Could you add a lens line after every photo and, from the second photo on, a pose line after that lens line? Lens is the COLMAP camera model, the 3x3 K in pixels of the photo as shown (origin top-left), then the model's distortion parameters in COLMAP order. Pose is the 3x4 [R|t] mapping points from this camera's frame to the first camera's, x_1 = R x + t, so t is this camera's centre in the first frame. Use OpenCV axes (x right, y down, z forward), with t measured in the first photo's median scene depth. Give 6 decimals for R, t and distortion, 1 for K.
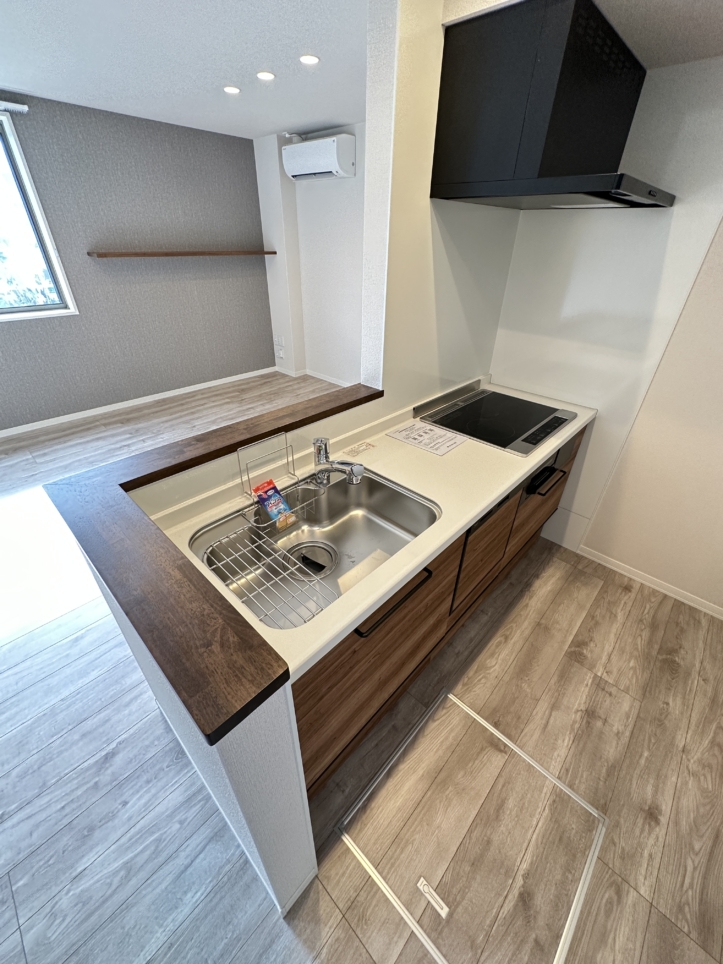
lens RADIAL K [[383.6, 0, 360.2], [0, 383.6, 479.8], [0, 0, 1]] dist [-0.007501, 0.000520]
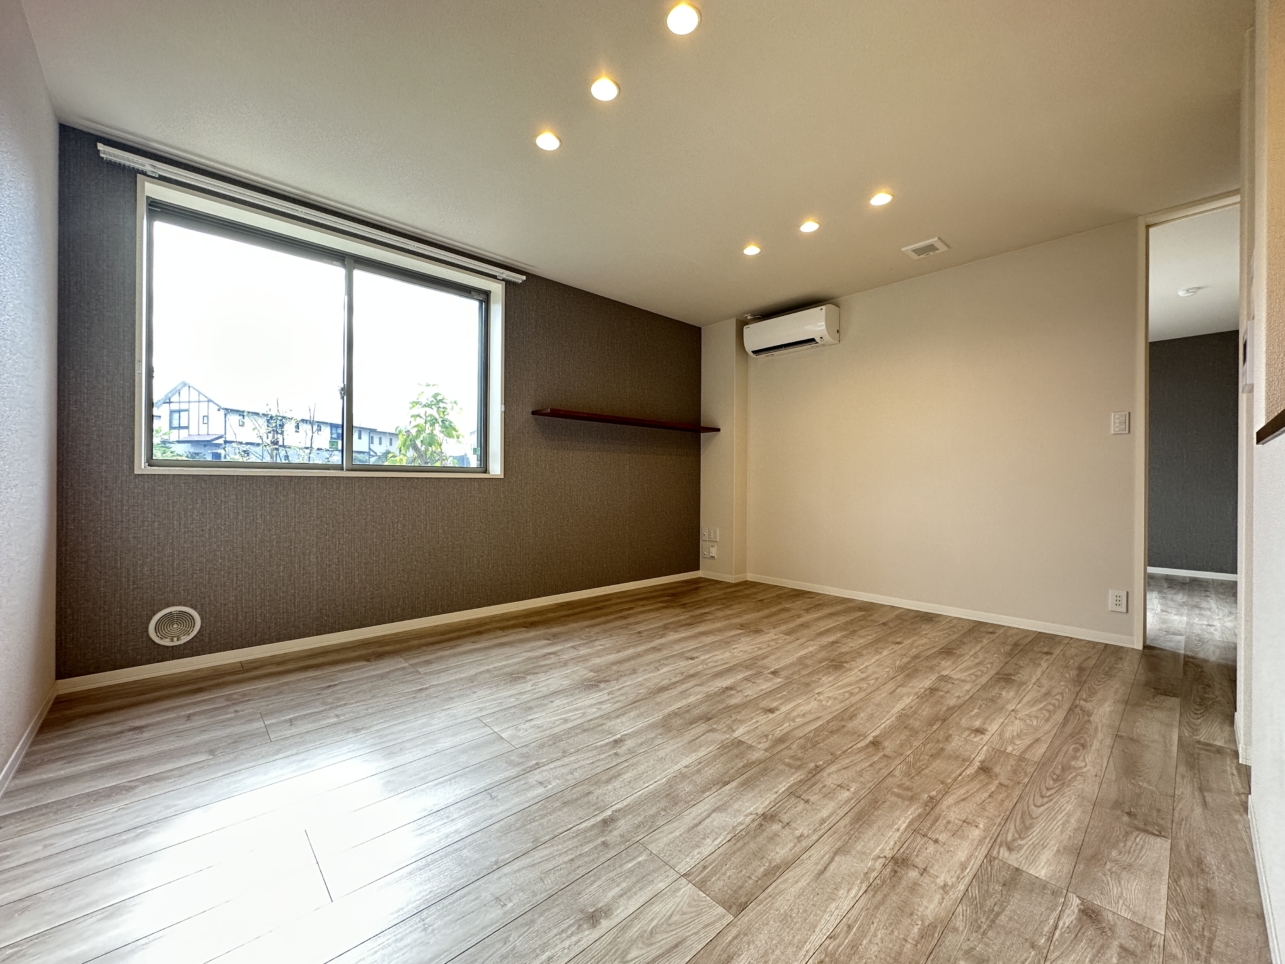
lens RADIAL K [[511.4, 0, 641.5], [0, 511.4, 480.2], [0, 0, 1]] dist [-0.007501, 0.000520]
pose [[0.997949, -0.007545, -0.063564, -0.383668], [-0.027645, 0.844835, -0.534312, 0.102832], [0.057733, 0.534974, 0.842894, 0.153075]]
